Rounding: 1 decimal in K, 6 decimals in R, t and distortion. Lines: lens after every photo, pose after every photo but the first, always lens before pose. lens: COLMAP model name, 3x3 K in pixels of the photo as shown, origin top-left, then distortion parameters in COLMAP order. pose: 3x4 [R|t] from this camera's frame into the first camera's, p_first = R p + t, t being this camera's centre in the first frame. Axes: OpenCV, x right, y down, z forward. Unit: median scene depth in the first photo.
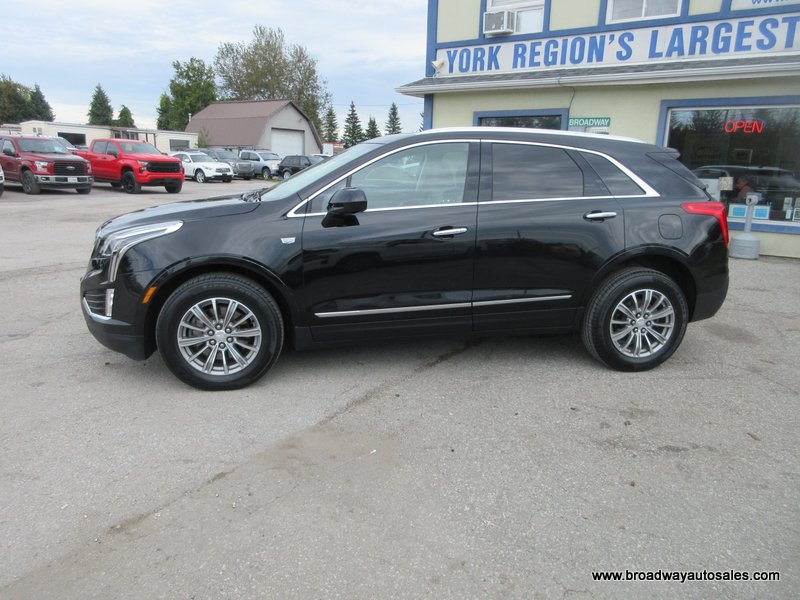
lens RADIAL K [[601.5, 0, 400.0], [0, 601.5, 300.0], [0, 0, 1]] dist [0.027190, -0.025225]
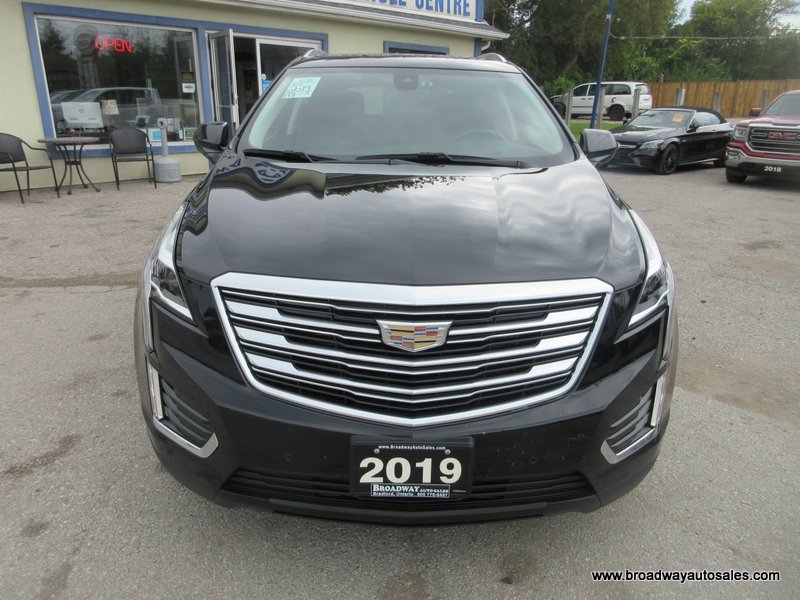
lens RADIAL K [[601.5, 0, 400.0], [0, 601.5, 300.0], [0, 0, 1]] dist [0.027190, -0.025225]
pose [[0.177822, -0.333174, 0.925945, -0.346090], [0.210104, 0.932099, 0.295039, -0.095759], [-0.961372, 0.142081, 0.235748, 0.389360]]
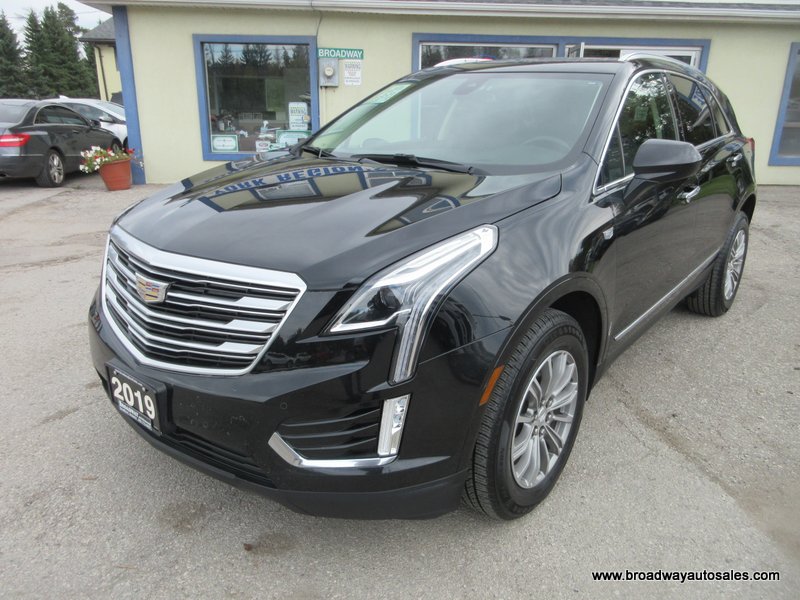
lens RADIAL K [[601.5, 0, 400.0], [0, 601.5, 300.0], [0, 0, 1]] dist [0.027190, -0.025225]
pose [[0.769686, -0.208794, 0.603315, -0.263131], [0.148654, 0.977646, 0.148695, -0.055793], [-0.620875, -0.024763, 0.783518, 0.232988]]
